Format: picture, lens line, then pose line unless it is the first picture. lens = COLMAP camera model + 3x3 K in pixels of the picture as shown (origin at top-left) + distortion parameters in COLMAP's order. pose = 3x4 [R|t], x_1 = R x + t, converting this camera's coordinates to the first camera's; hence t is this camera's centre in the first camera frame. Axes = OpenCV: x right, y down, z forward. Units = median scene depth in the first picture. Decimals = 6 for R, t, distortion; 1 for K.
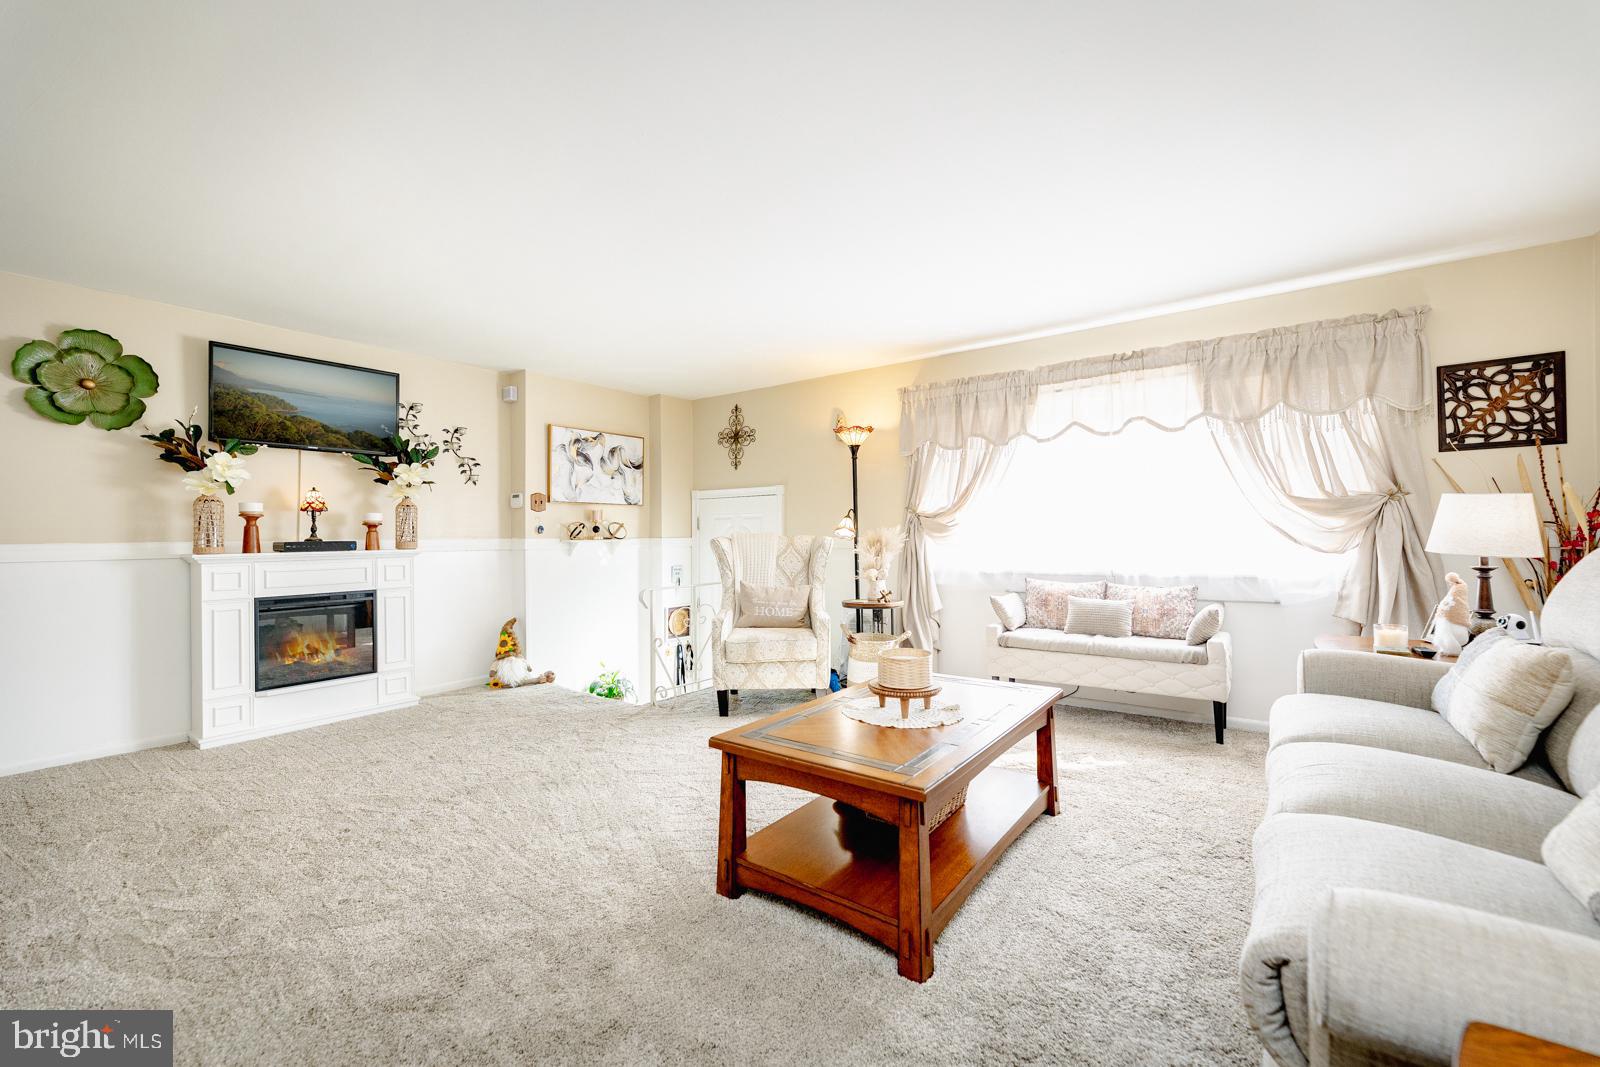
lens RADIAL K [[643.5, 0, 803.8], [0, 643.5, 528.2], [0, 0, 1]] dist [-0.000570, -0.000171]
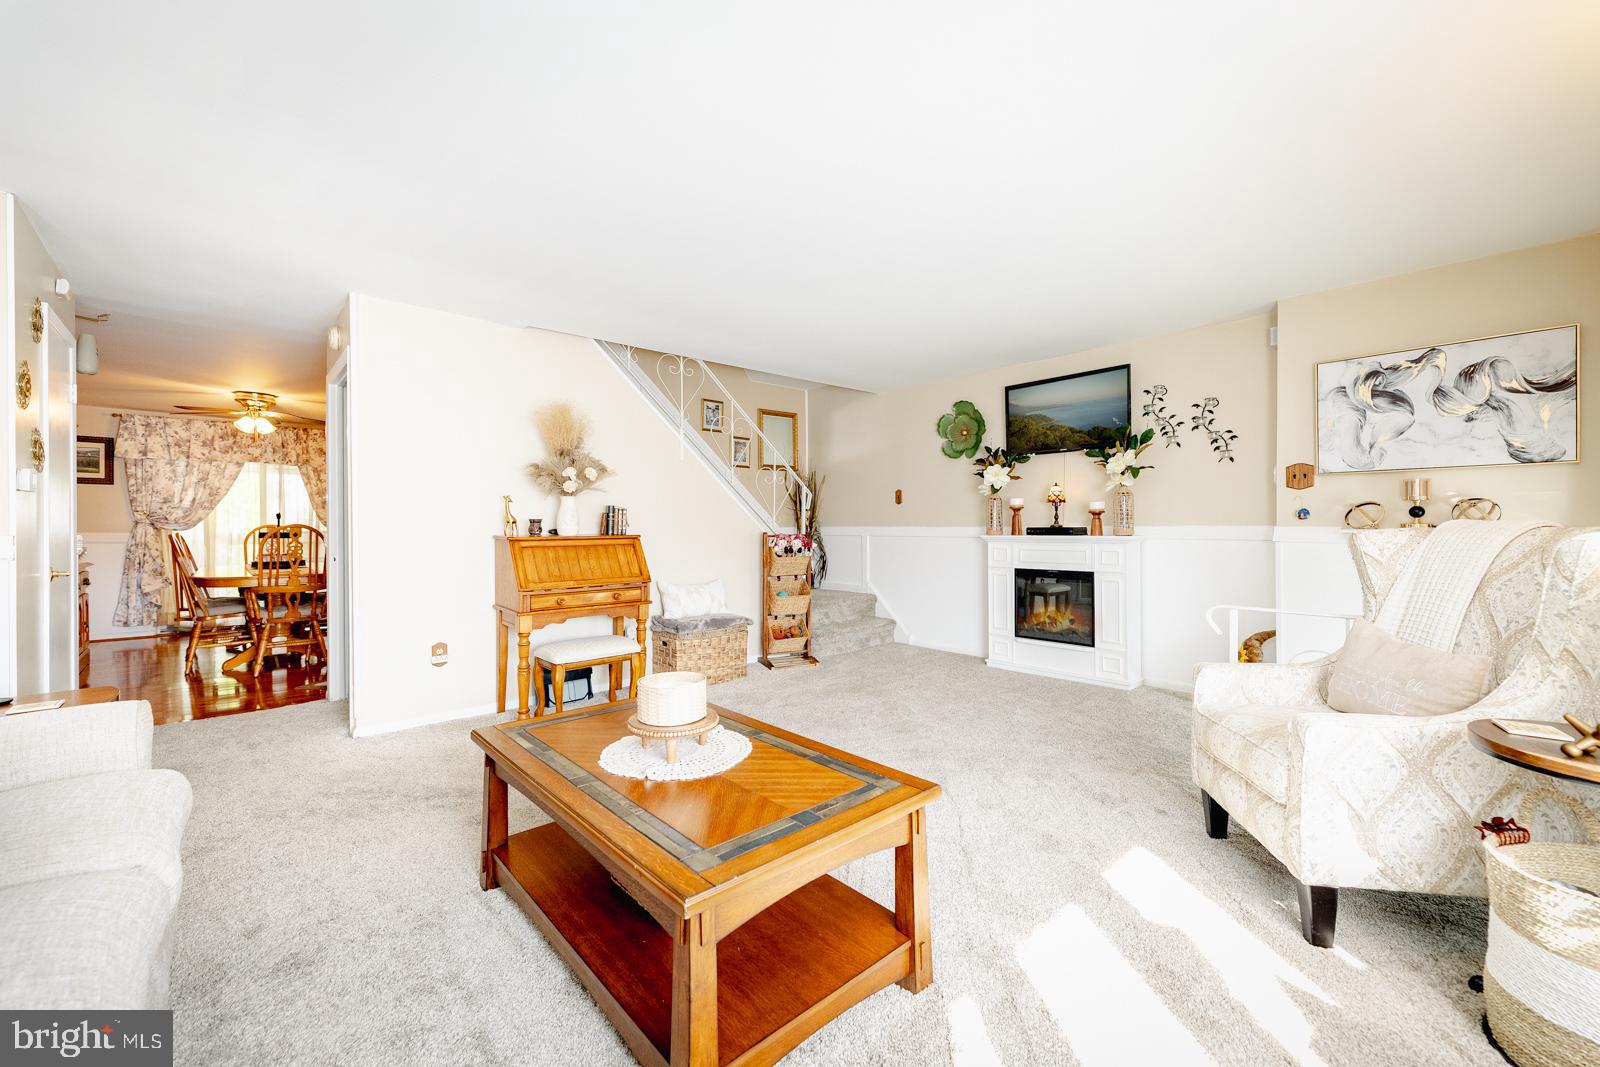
lens RADIAL K [[643.5, 0, 803.8], [0, 643.5, 528.2], [0, 0, 1]] dist [-0.000570, -0.000171]
pose [[-0.201816, 0.014882, -0.979310, 0.478524], [0.015643, 0.999806, 0.011969, 0.000507], [0.979298, -0.012904, -0.202010, 0.701841]]
